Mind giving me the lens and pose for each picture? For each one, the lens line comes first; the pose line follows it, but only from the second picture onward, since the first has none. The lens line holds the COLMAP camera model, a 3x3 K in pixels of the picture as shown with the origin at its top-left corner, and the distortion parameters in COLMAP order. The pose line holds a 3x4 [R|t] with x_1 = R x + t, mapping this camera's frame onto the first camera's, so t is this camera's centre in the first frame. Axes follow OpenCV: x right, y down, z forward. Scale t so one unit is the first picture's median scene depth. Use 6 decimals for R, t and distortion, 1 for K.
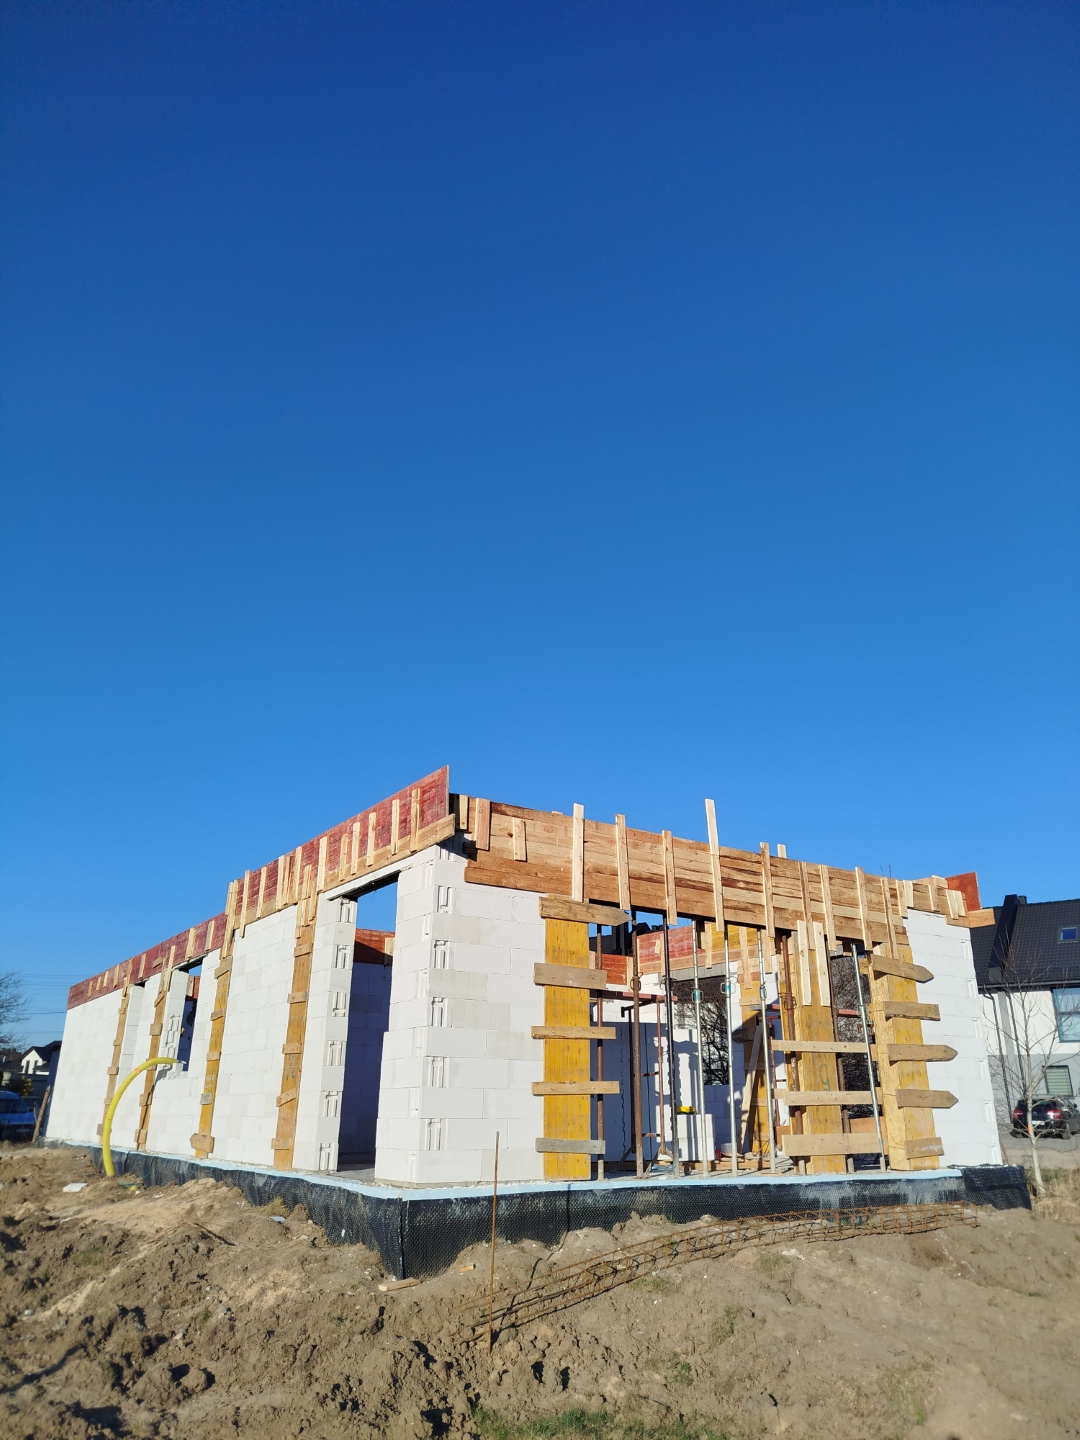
lens RADIAL K [[985.1, 0, 543.1], [0, 985.1, 723.0], [0, 0, 1]] dist [0.046608, -0.044697]
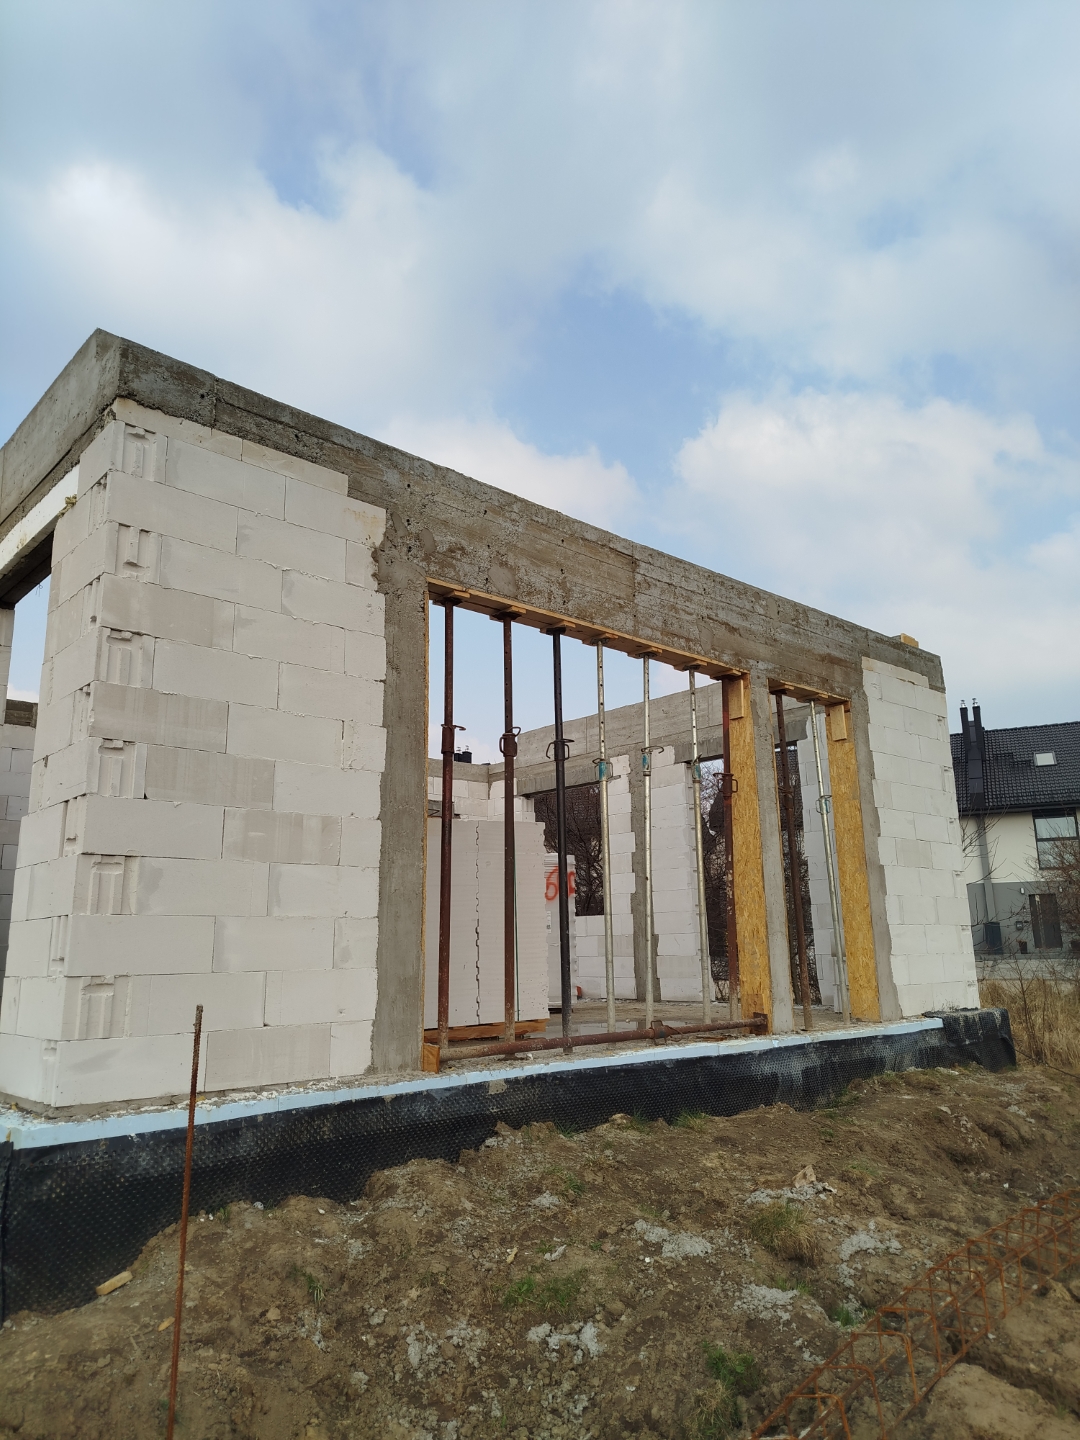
lens RADIAL K [[985.1, 0, 534.4], [0, 985.1, 714.3], [0, 0, 1]] dist [0.046608, -0.044697]
pose [[0.987399, 0.010092, 0.157926, 0.017813], [-0.030374, 0.991496, 0.126544, 0.174993], [-0.155306, -0.129746, 0.979309, 0.436429]]
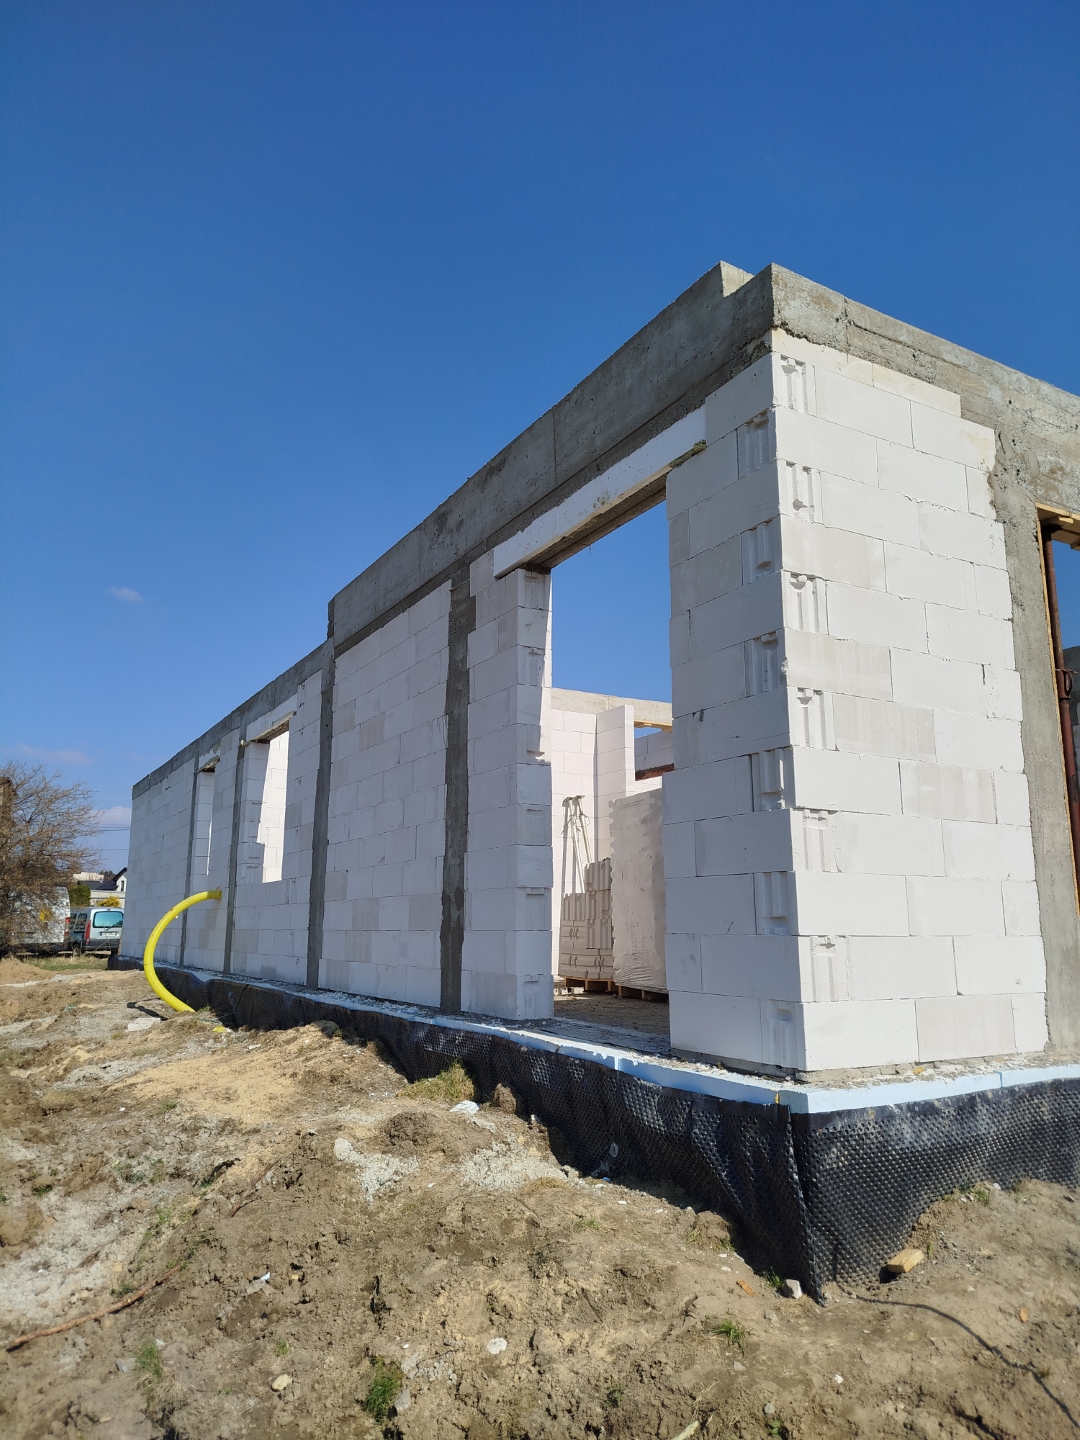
lens RADIAL K [[985.1, 0, 529.3], [0, 985.1, 711.2], [0, 0, 1]] dist [0.046608, -0.044697]
pose [[0.997158, -0.022537, -0.071891, -0.180255], [0.033735, 0.986769, 0.158585, 0.186432], [0.067366, -0.160560, 0.984725, 0.474601]]
